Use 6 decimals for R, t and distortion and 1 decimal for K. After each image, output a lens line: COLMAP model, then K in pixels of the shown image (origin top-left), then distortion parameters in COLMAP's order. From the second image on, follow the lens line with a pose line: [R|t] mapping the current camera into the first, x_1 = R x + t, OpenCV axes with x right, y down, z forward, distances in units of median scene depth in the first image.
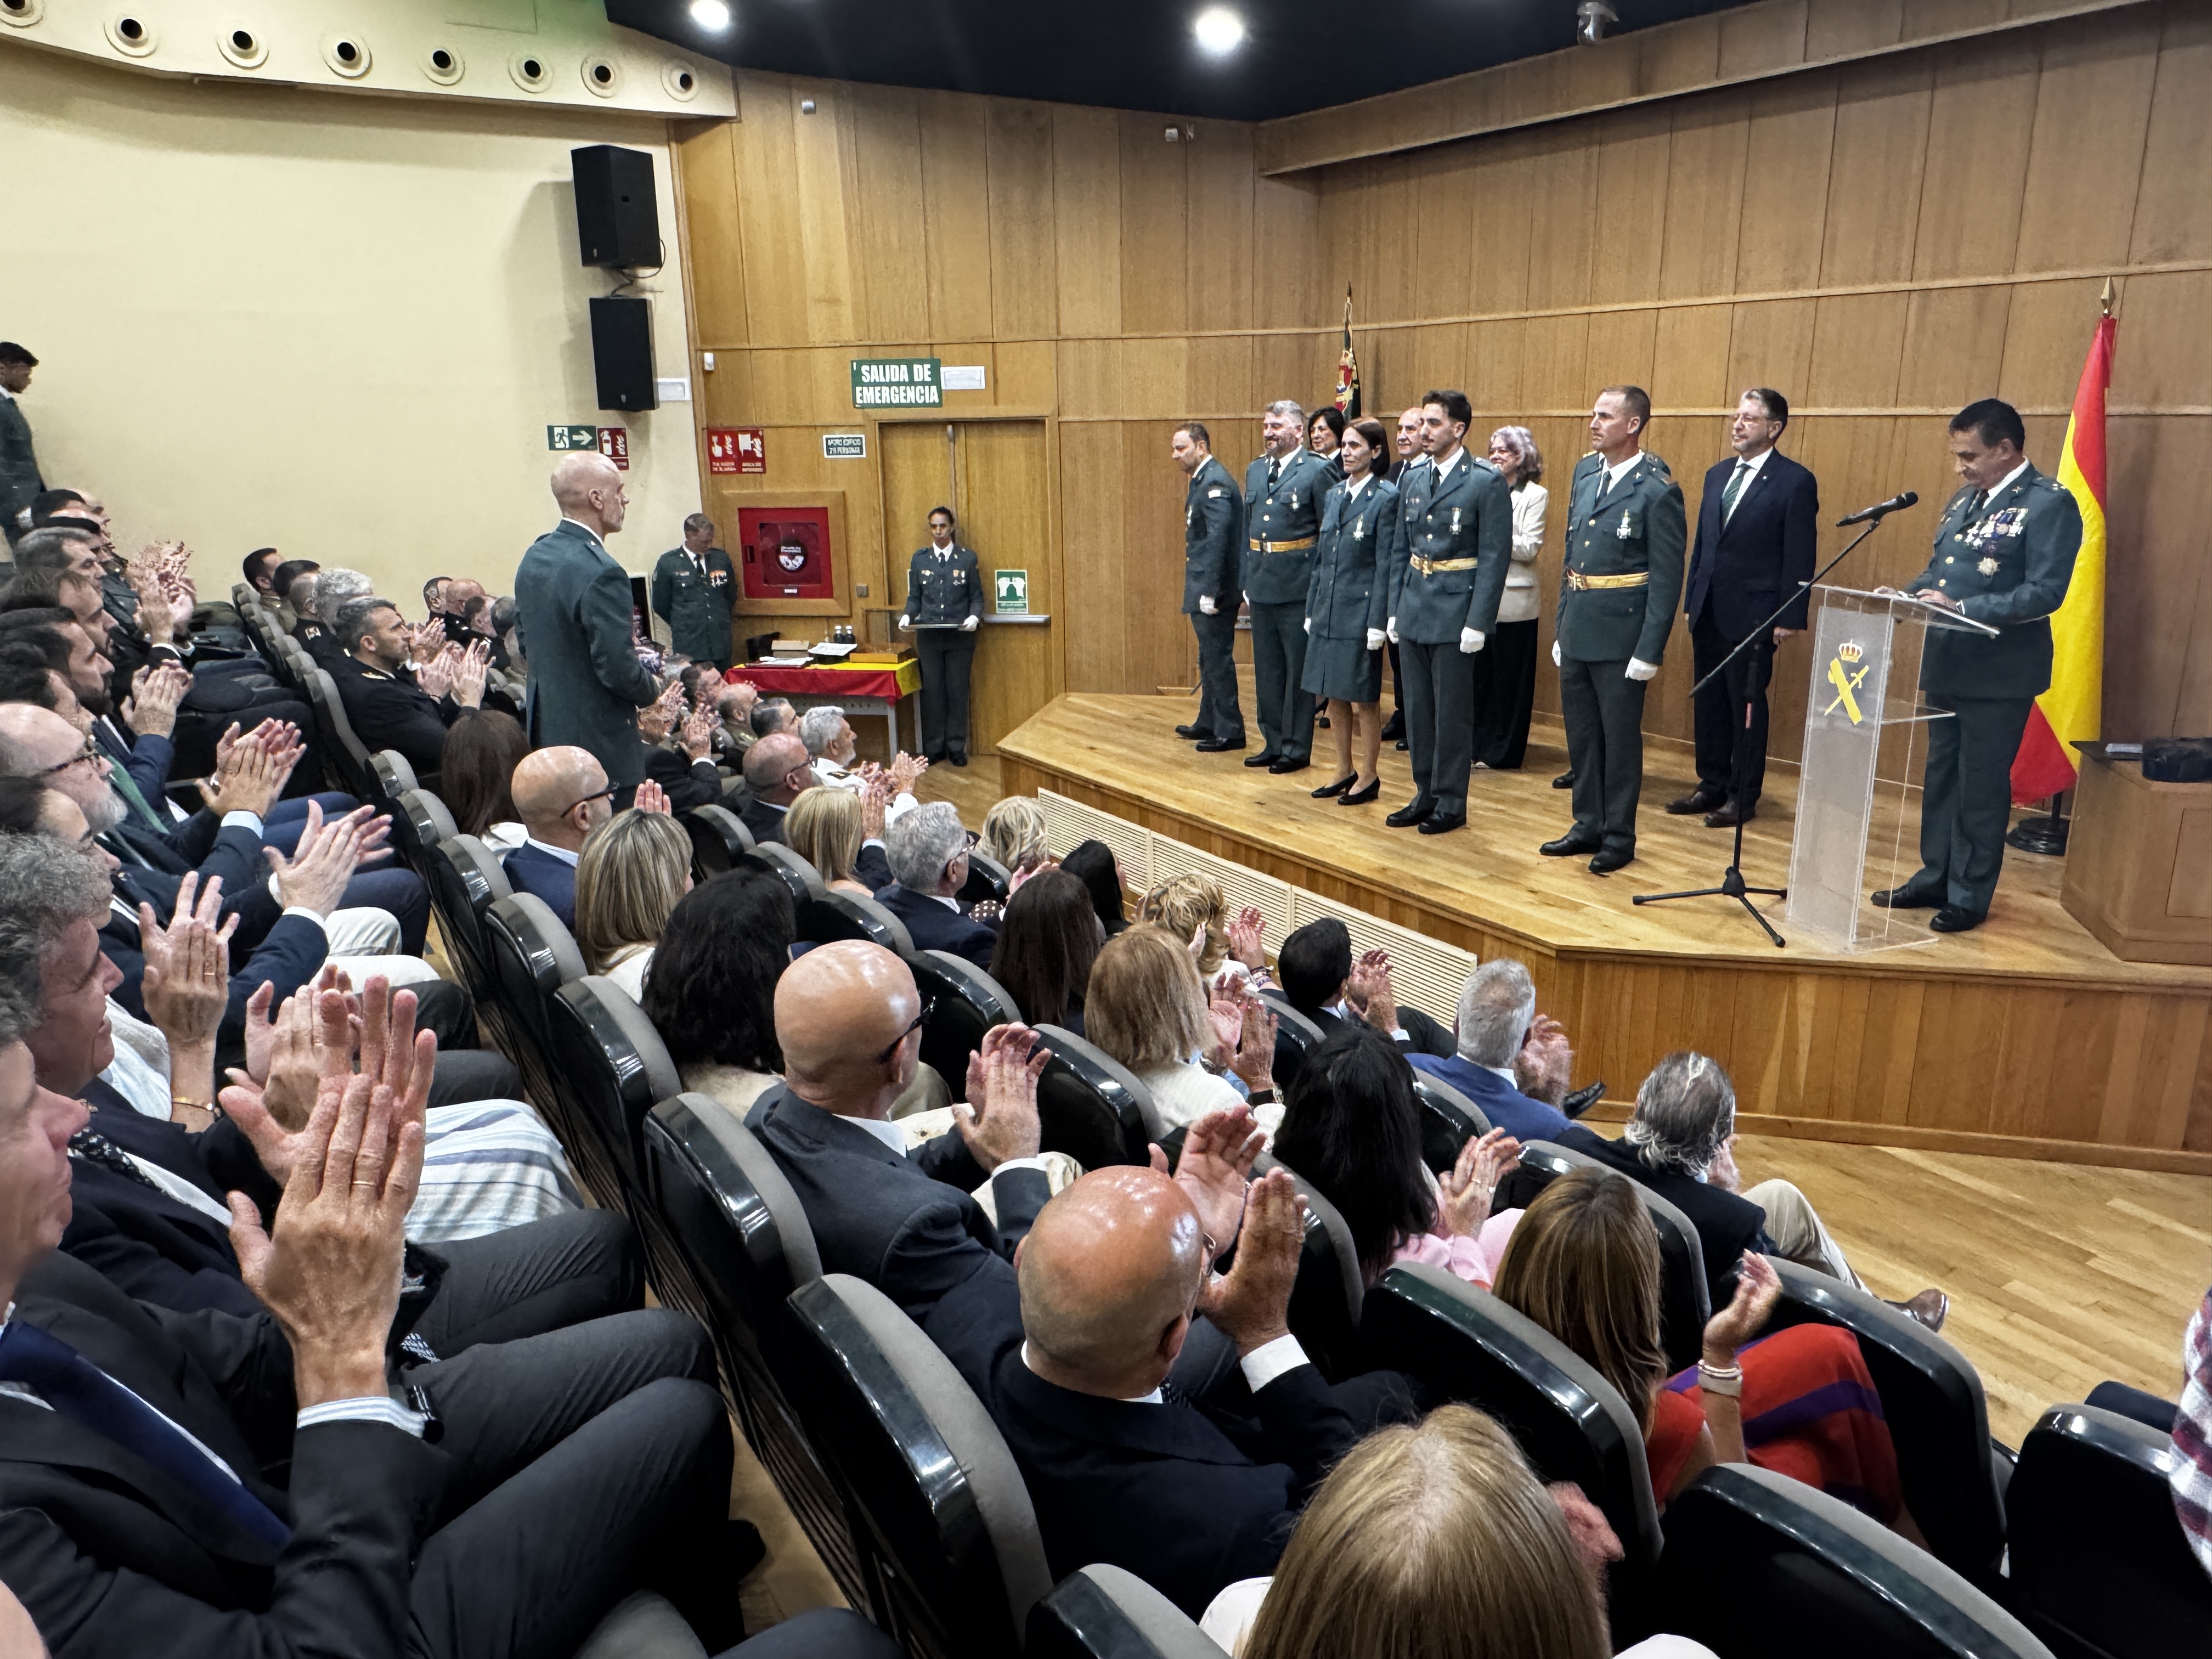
lens RADIAL K [[1509.5, 0, 1102.6], [0, 1509.5, 833.8], [0, 0, 1]] dist [-0.006409, 0.002895]
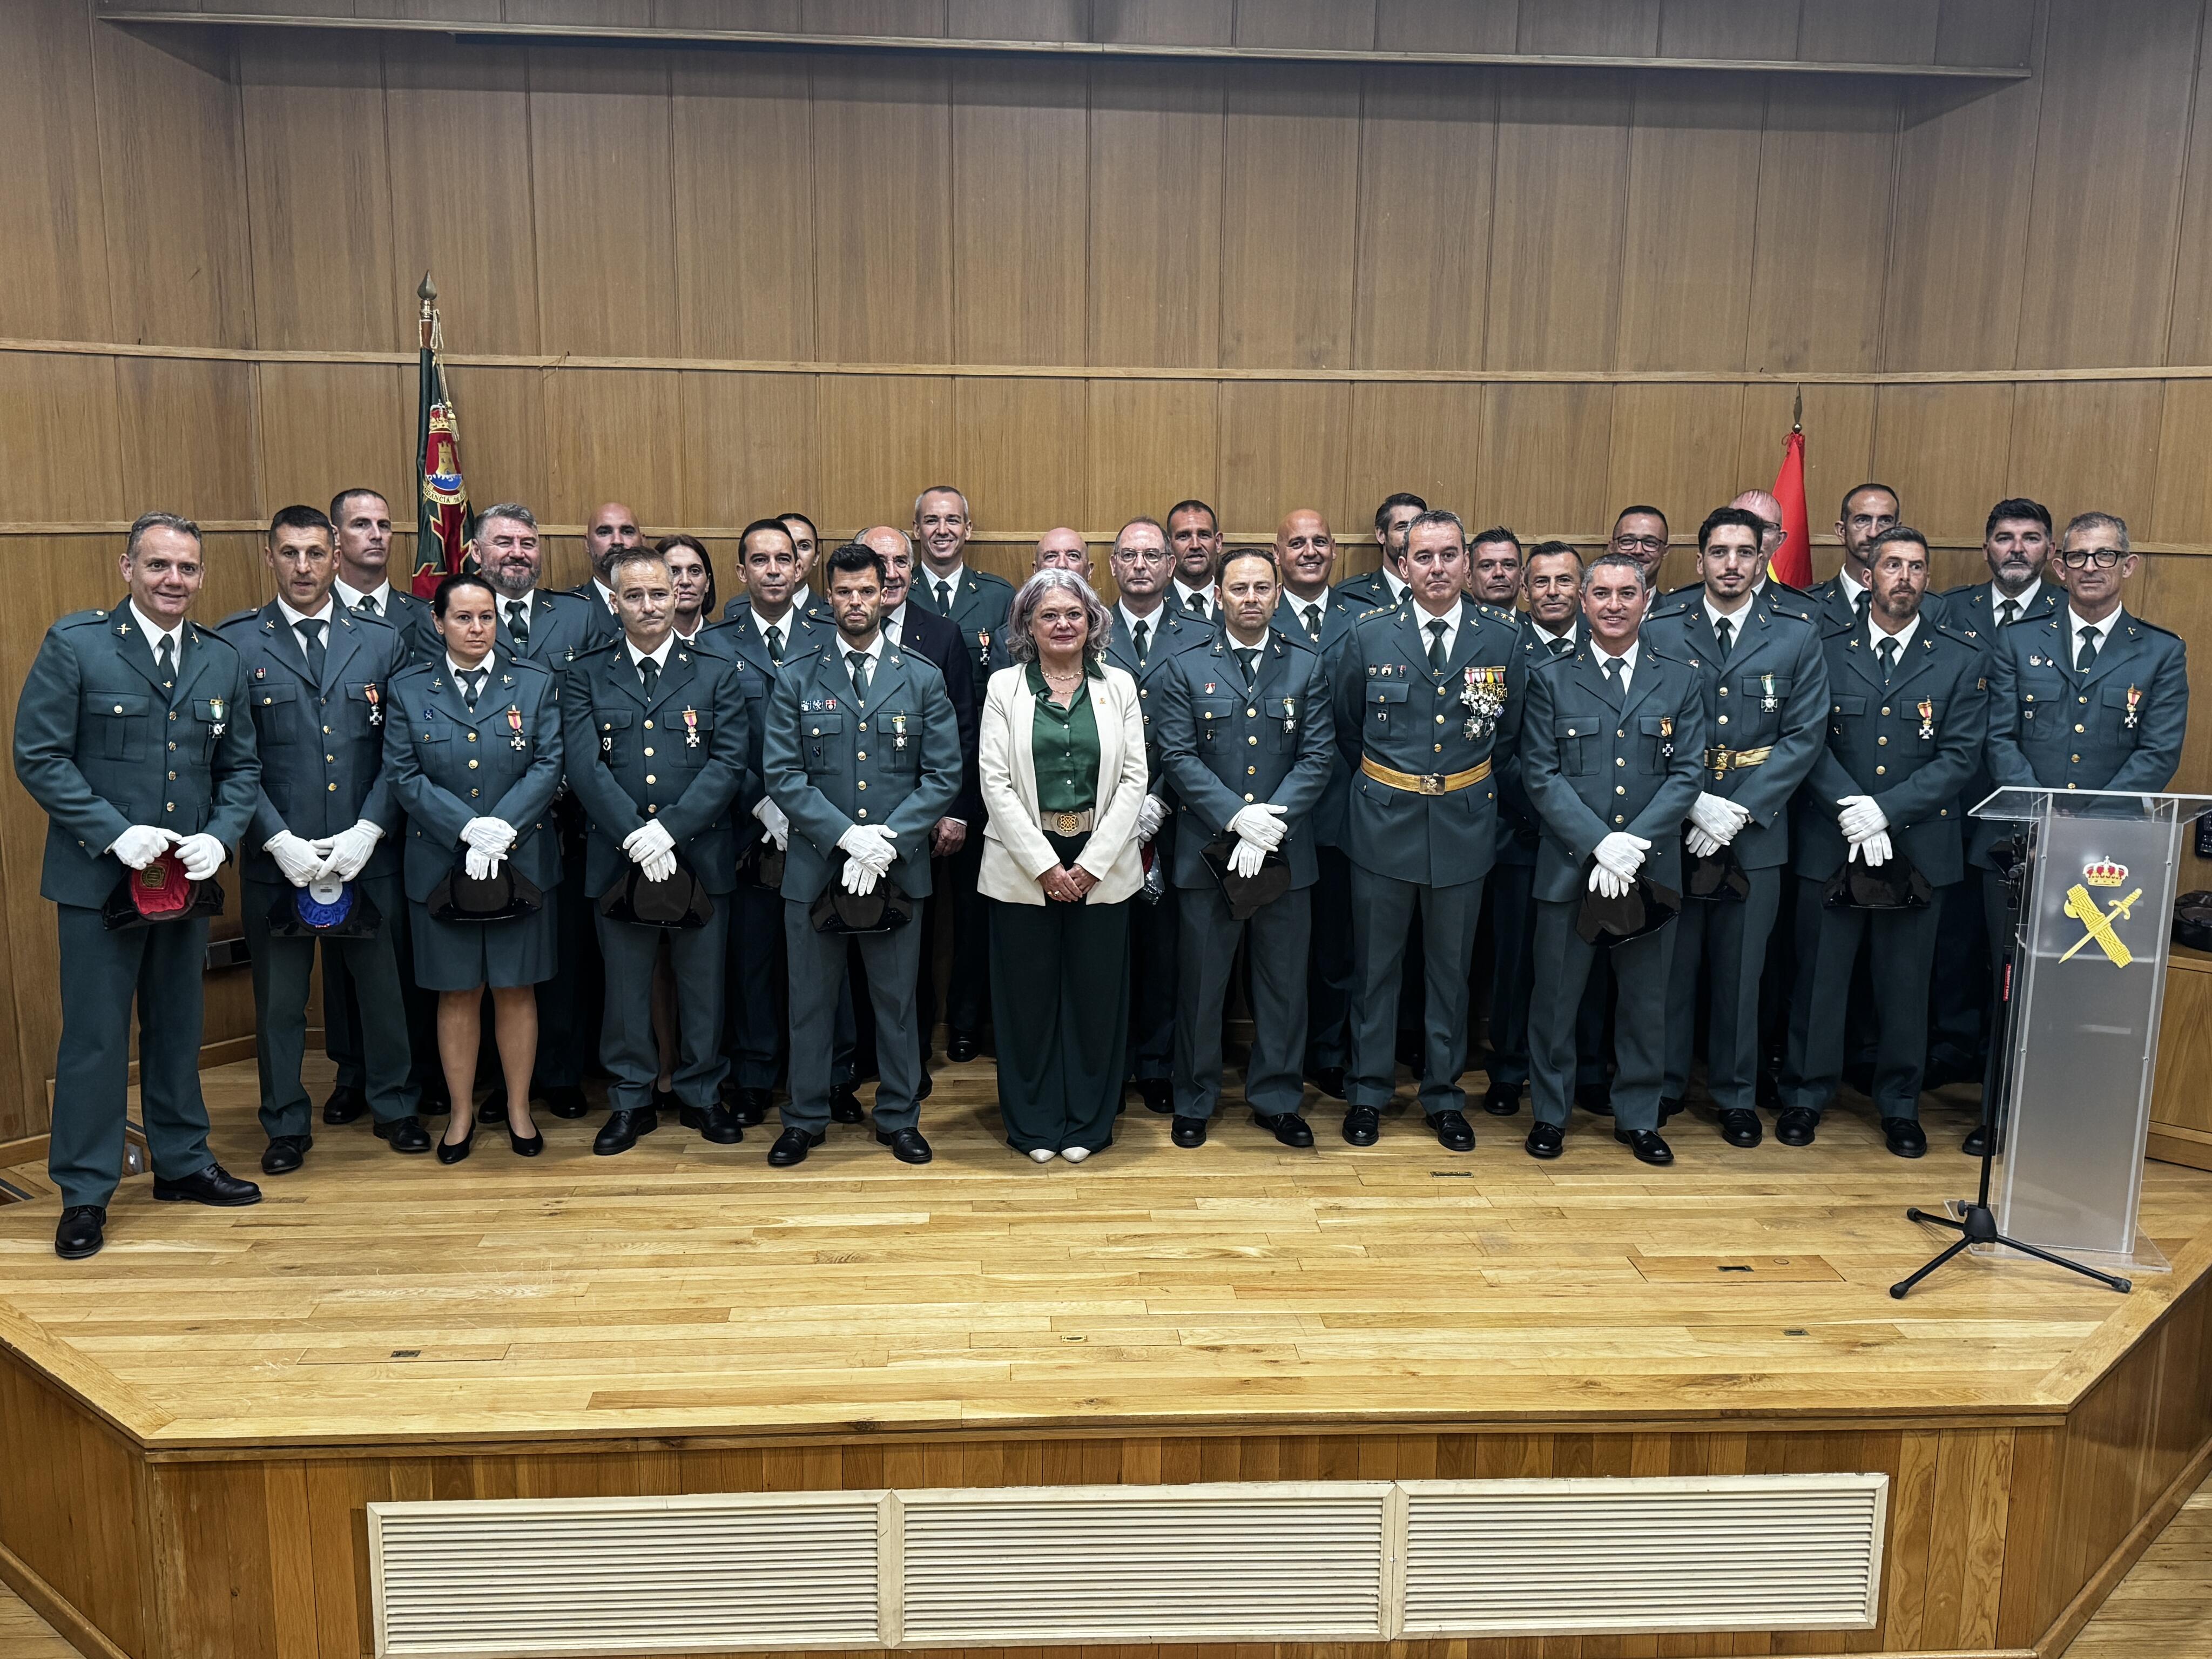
lens RADIAL K [[2004.5, 0, 1106.0], [0, 2004.5, 830.1], [0, 0, 1]] dist [0.164932, -0.334716]
pose [[0.495273, -0.123586, 0.859902, -0.516930], [0.220396, 0.975321, 0.013234, -0.228129], [-0.840316, 0.182964, 0.510287, 0.787551]]
